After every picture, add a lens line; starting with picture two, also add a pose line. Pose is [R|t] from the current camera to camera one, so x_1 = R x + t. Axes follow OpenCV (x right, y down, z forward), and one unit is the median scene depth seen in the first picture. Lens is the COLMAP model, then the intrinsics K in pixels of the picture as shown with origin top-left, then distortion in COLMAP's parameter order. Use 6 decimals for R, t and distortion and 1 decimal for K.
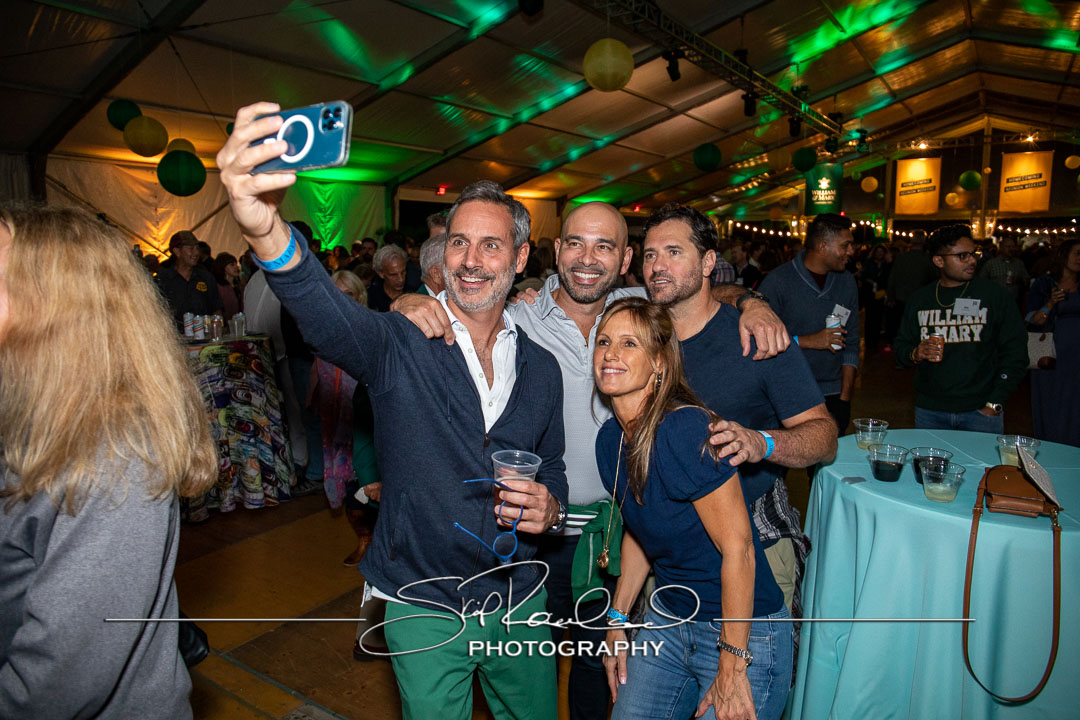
lens RADIAL K [[773.2, 0, 532.4], [0, 773.2, 361.0], [0, 0, 1]] dist [-0.054236, 0.031512]
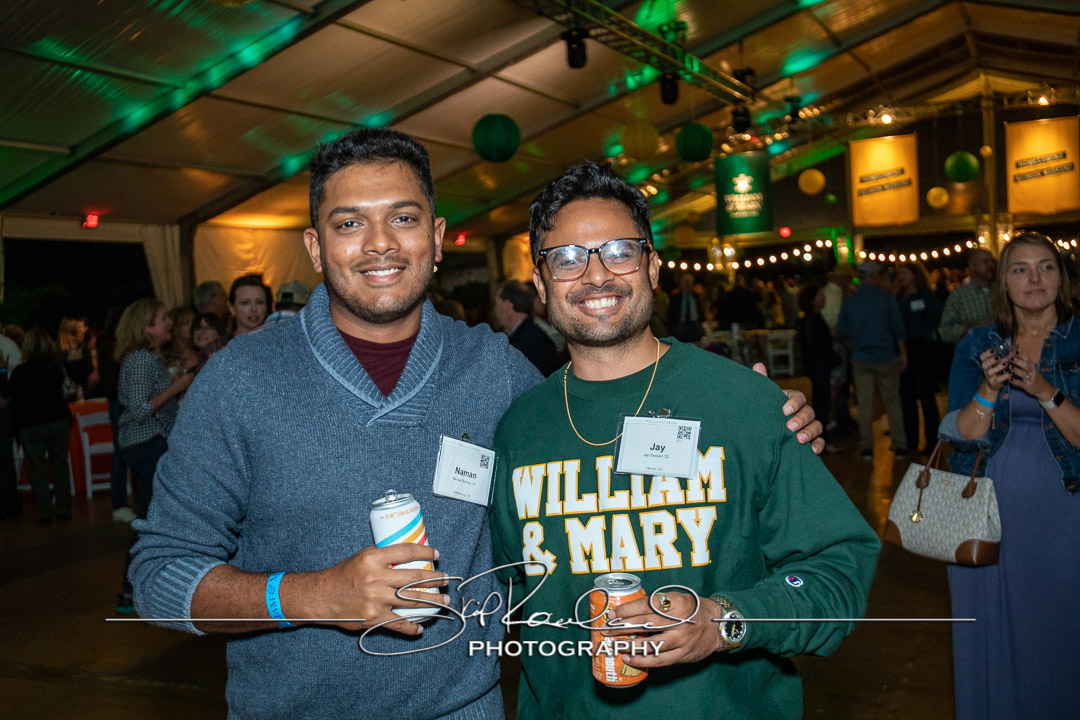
lens RADIAL K [[1155.0, 0, 548.8], [0, 1155.0, 359.9], [0, 0, 1]] dist [0.004154, 0.000000]
pose [[0.988562, -0.056876, 0.139678, 0.089188], [0.070192, 0.993251, -0.092329, -0.012537], [-0.133484, 0.101078, 0.985883, 0.108251]]
